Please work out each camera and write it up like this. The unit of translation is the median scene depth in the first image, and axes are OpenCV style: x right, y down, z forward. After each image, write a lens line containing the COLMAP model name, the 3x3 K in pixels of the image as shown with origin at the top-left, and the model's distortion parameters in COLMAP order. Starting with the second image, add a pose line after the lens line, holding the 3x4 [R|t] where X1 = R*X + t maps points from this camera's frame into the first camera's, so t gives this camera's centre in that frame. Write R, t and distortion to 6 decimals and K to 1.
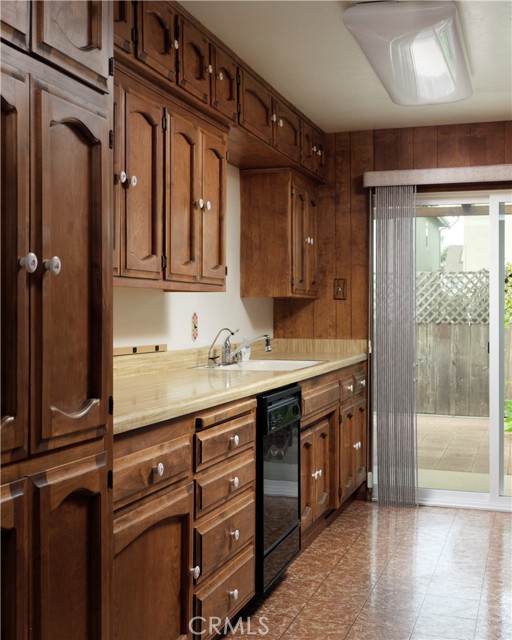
lens RADIAL K [[824.3, 0, 263.9], [0, 824.3, 320.8], [0, 0, 1]] dist [-0.026129, 0.000000]
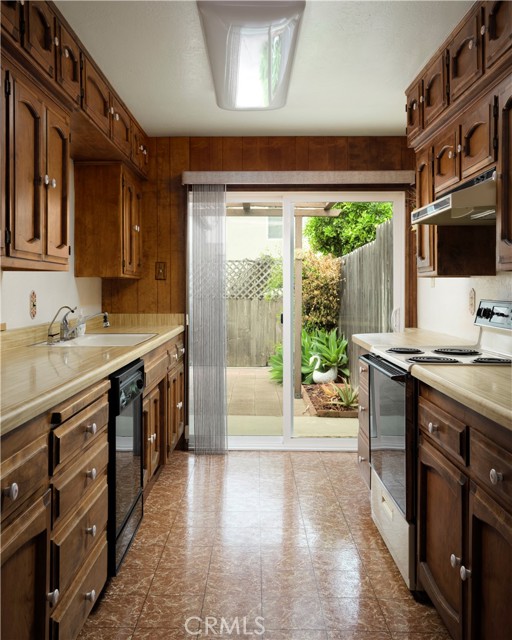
lens RADIAL K [[595.3, 0, 255.1], [0, 595.3, 289.7], [0, 0, 1]] dist [0.011611, 0.000000]
pose [[0.955871, -0.002722, 0.293773, -0.037037], [0.006100, 0.999925, -0.010581, -0.002503], [-0.293722, 0.011906, 0.955817, 0.195795]]
